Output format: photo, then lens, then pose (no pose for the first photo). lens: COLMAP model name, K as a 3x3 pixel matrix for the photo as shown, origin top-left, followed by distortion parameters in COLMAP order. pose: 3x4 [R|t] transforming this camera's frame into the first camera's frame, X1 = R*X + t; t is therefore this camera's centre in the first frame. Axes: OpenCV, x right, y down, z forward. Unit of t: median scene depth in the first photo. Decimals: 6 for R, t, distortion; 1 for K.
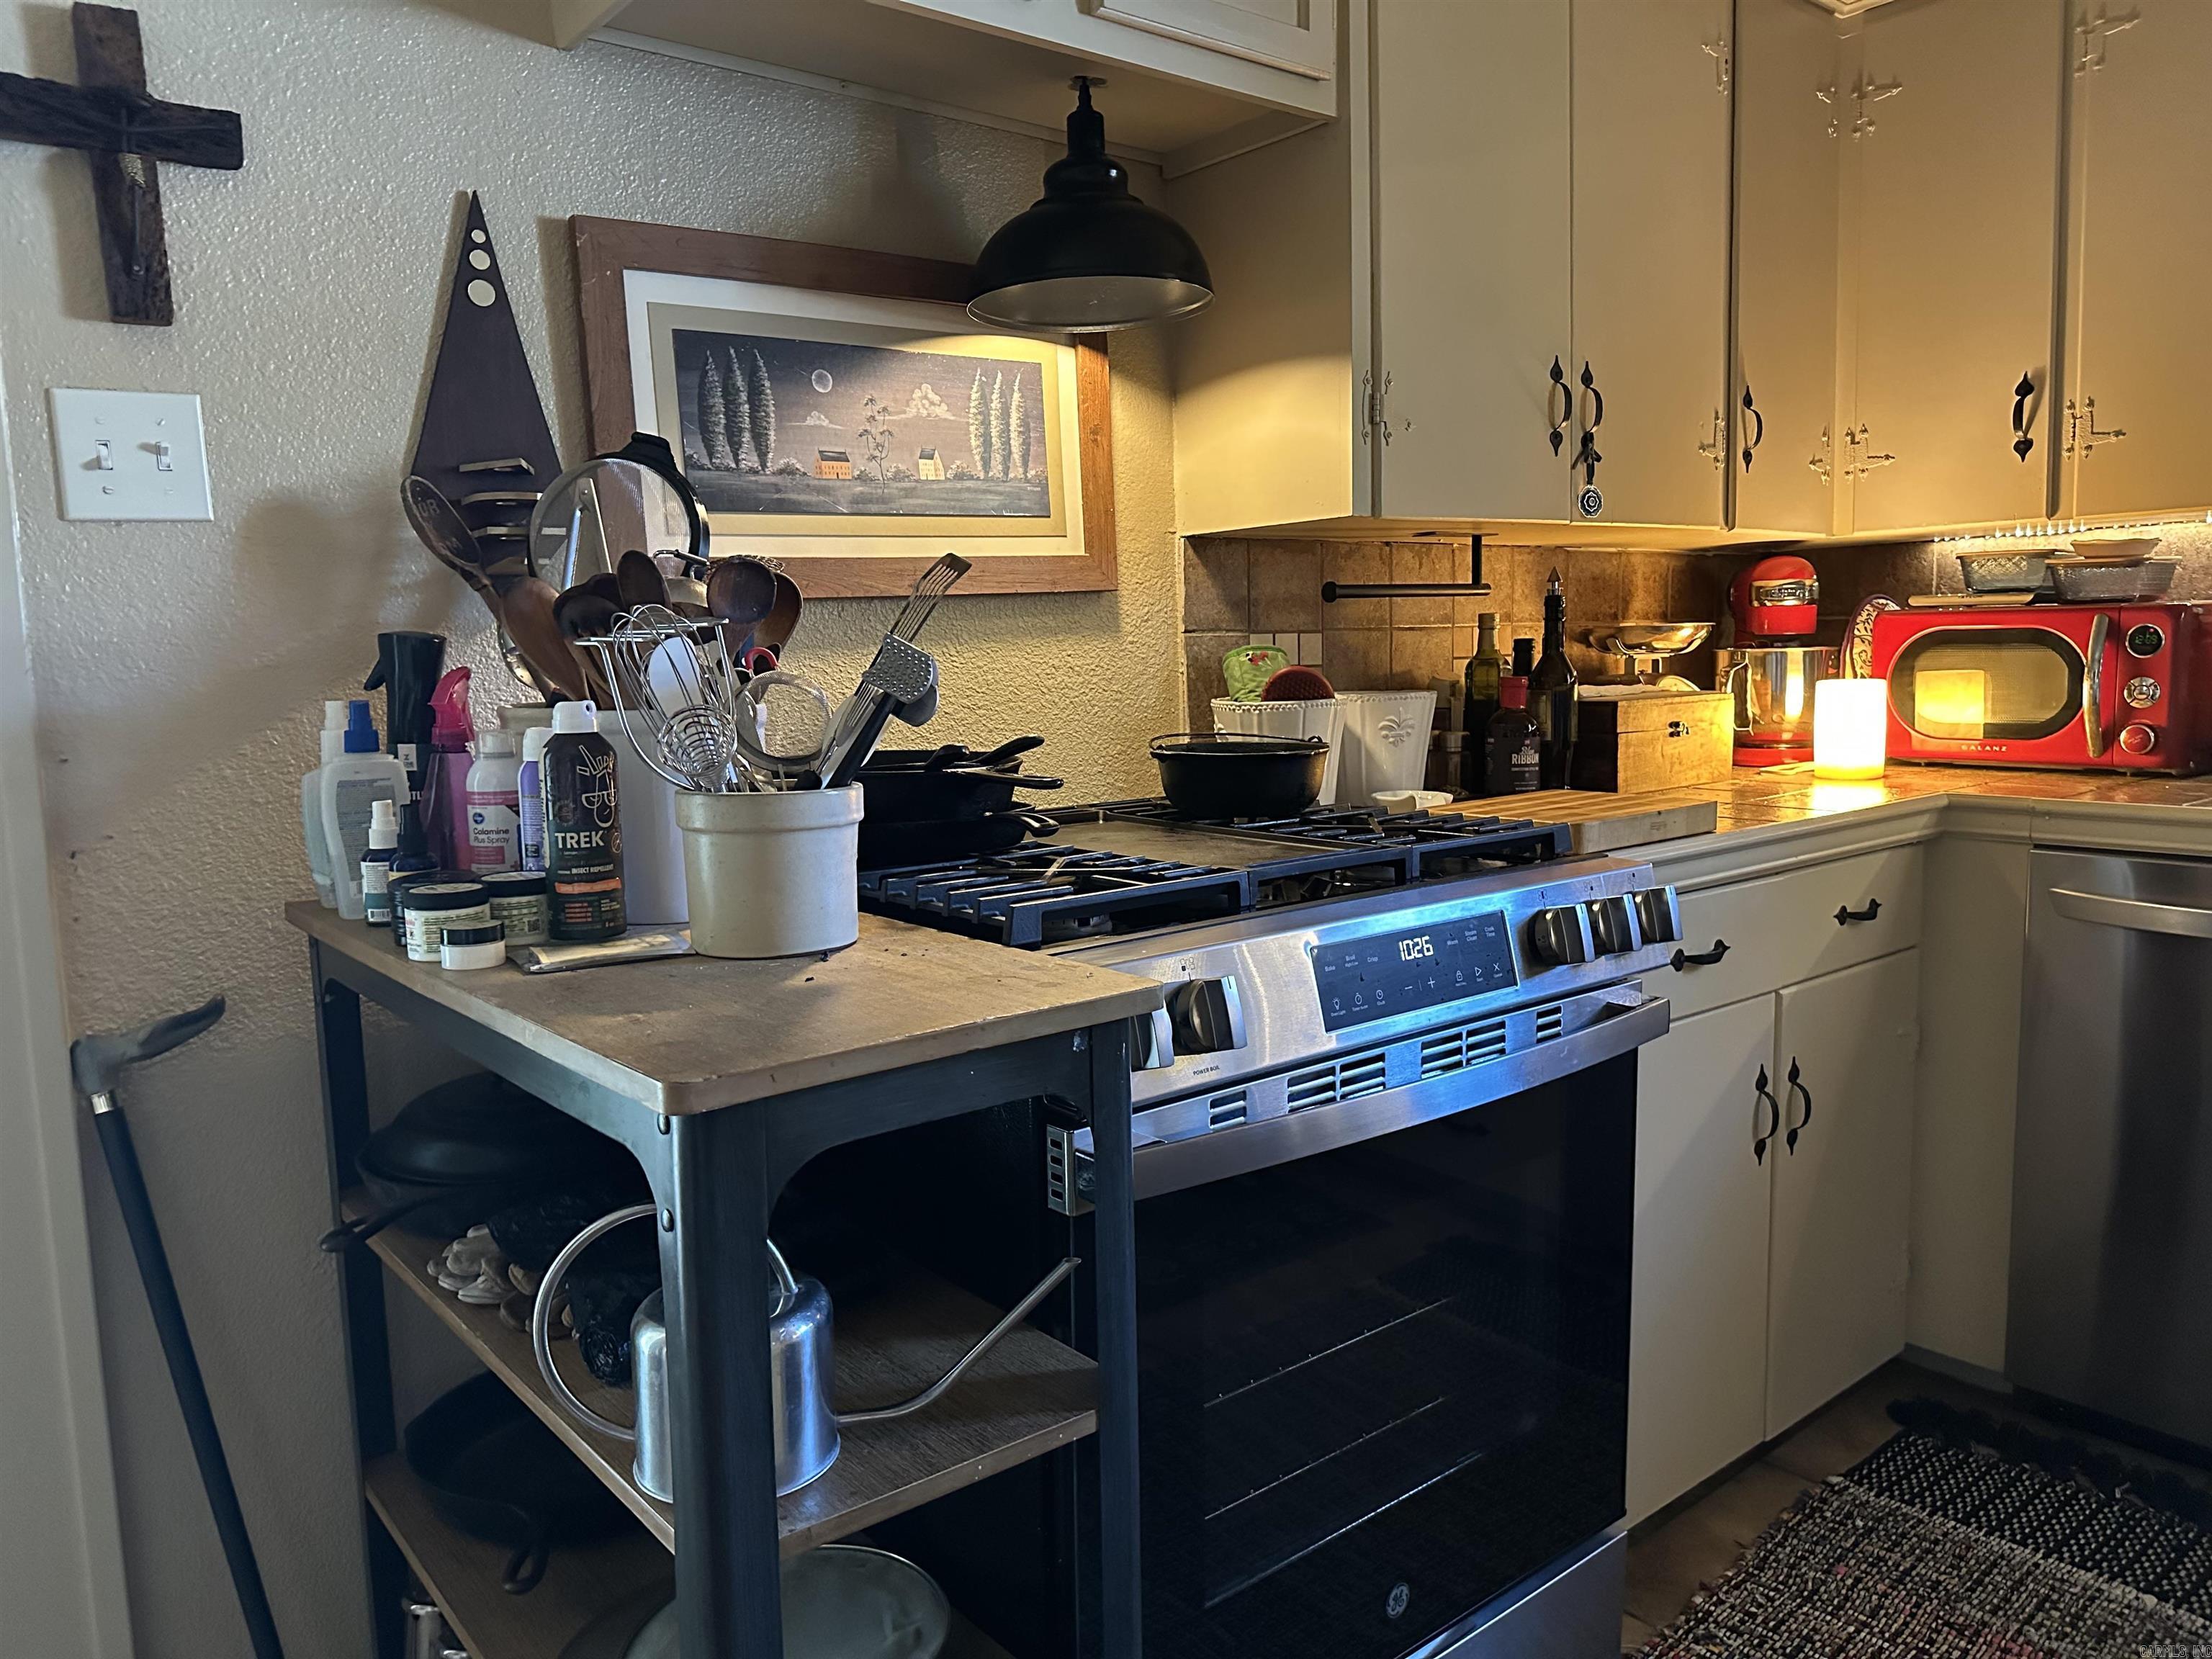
lens RADIAL K [[1562.6, 0, 1106.0], [0, 1562.6, 829.5], [0, 0, 1]] dist [0.134911, -0.224887]
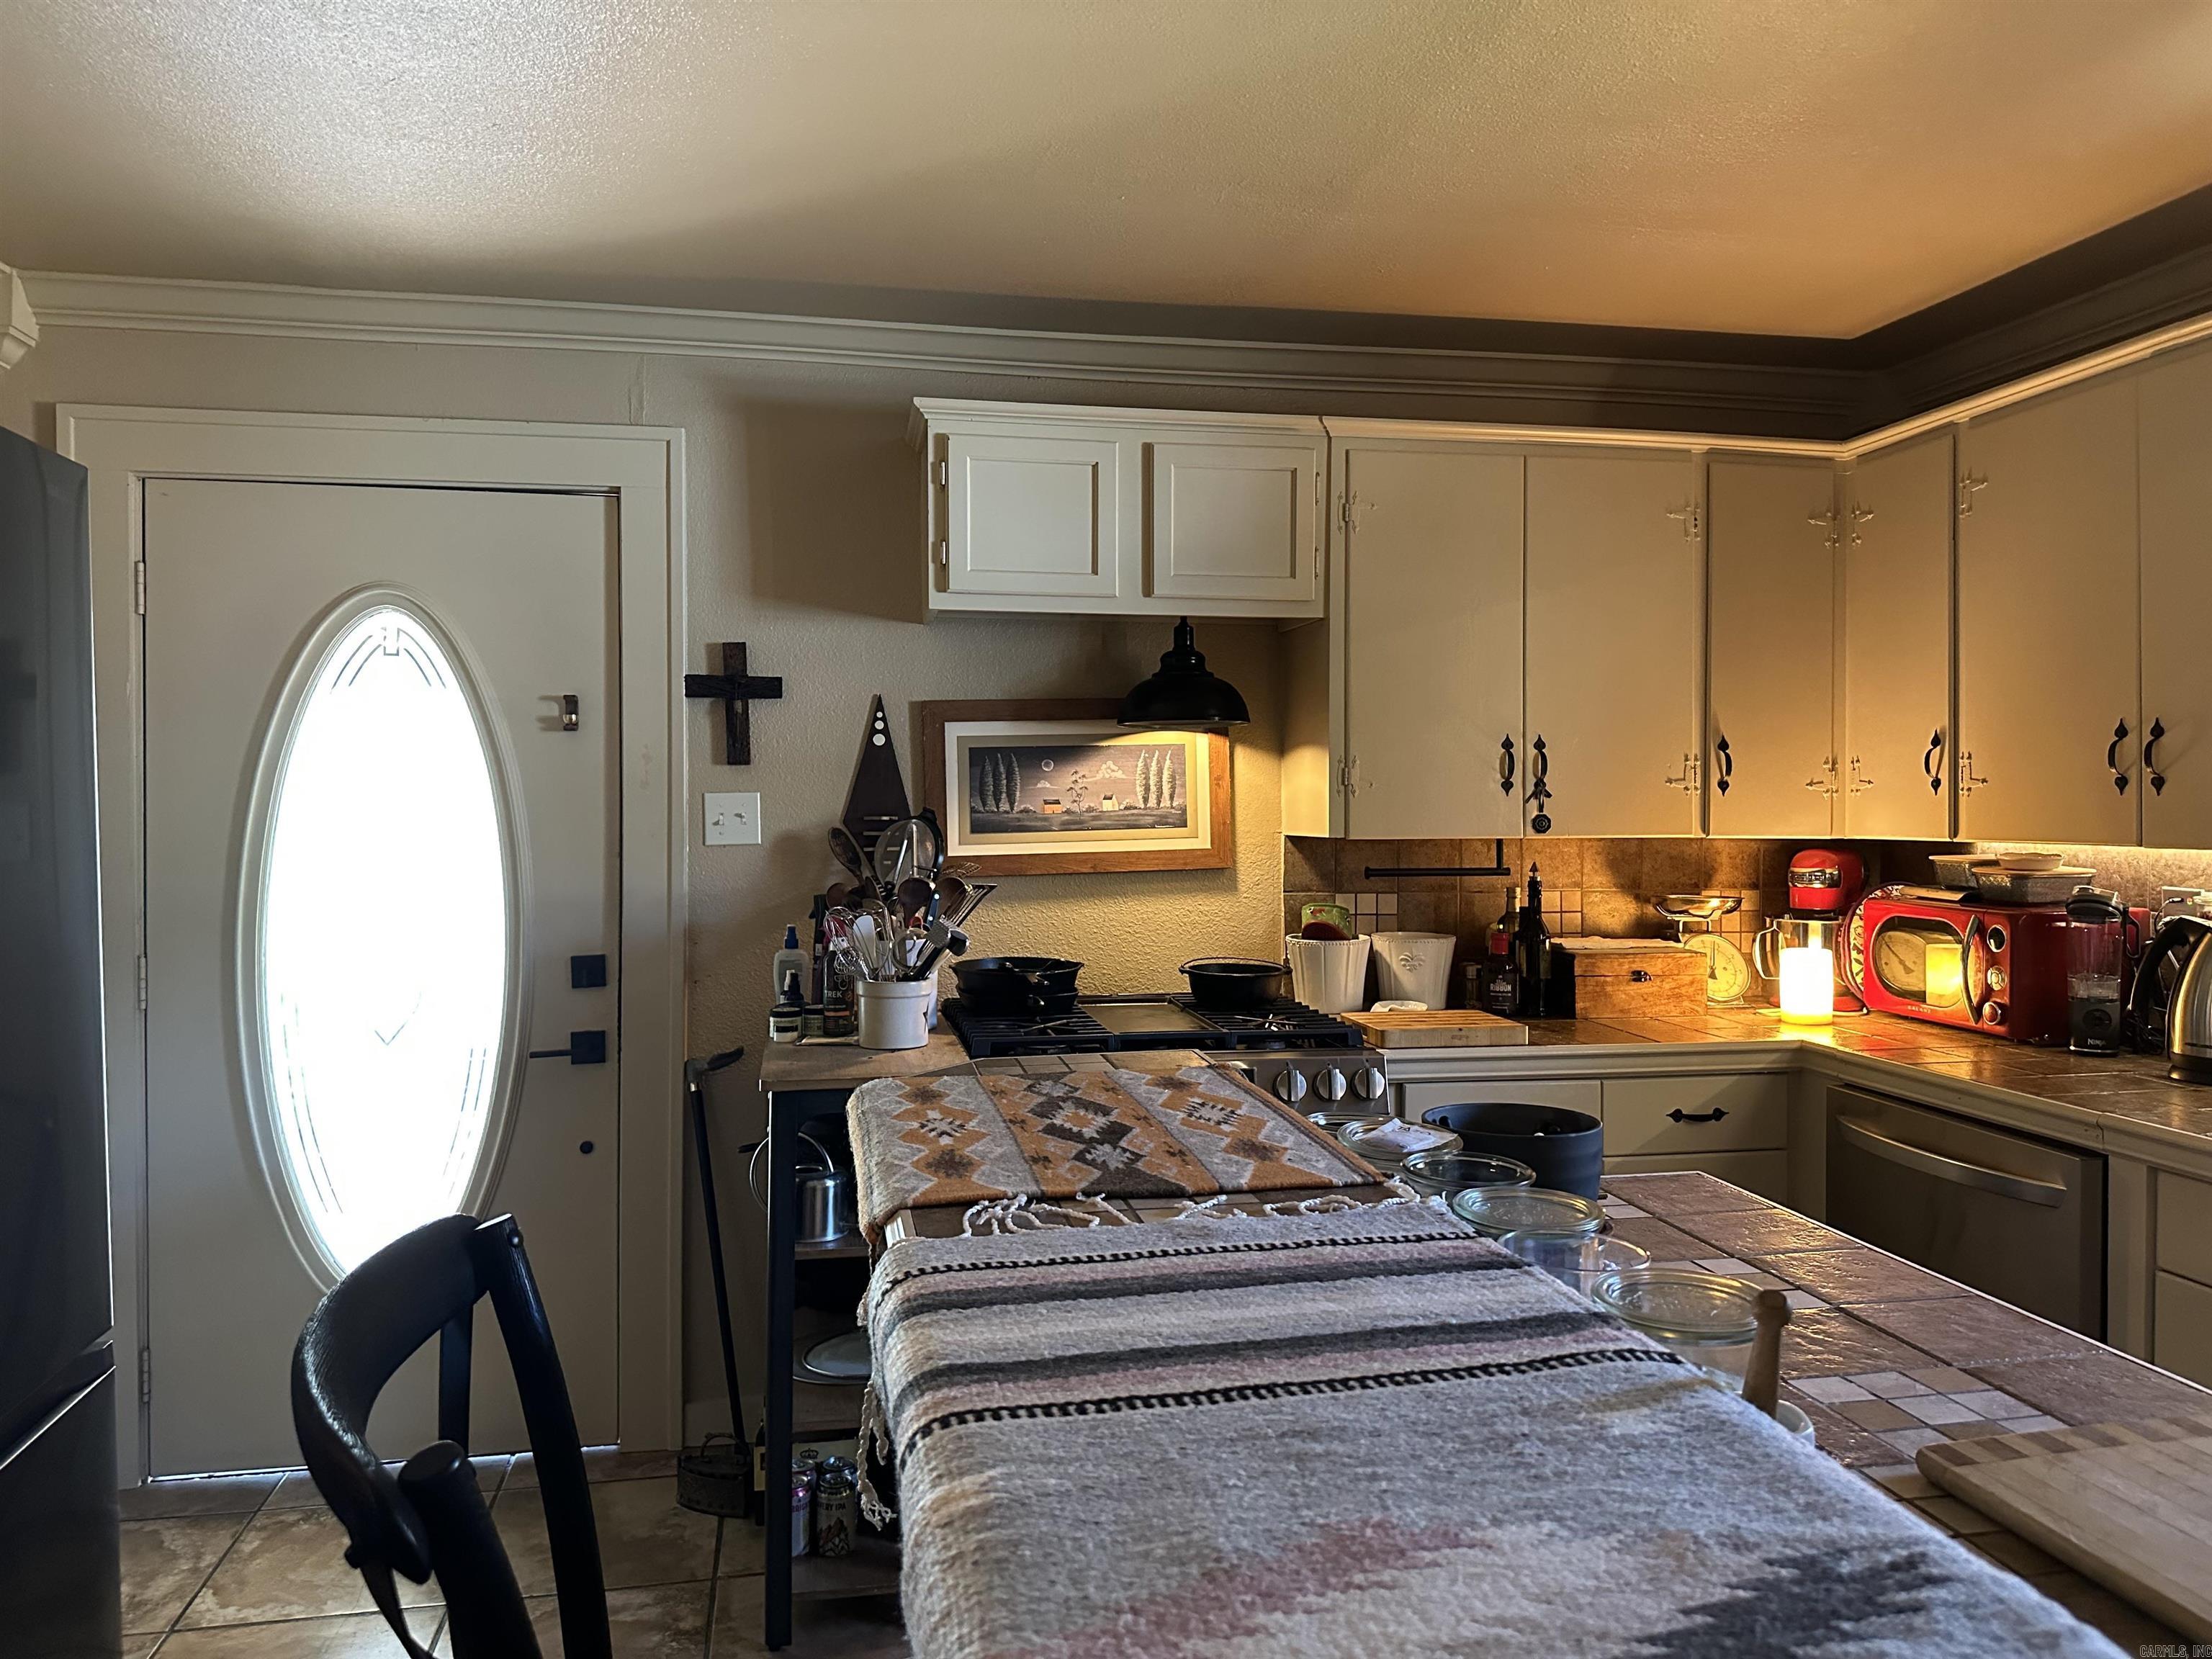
lens RADIAL K [[1562.6, 0, 1106.0], [0, 1562.6, 829.5], [0, 0, 1]] dist [0.134911, -0.224887]
pose [[0.877166, 0.035454, -0.478877, 0.753562], [-0.078544, 0.994433, -0.070246, -0.068978], [0.473720, 0.099230, 0.875067, -0.600321]]
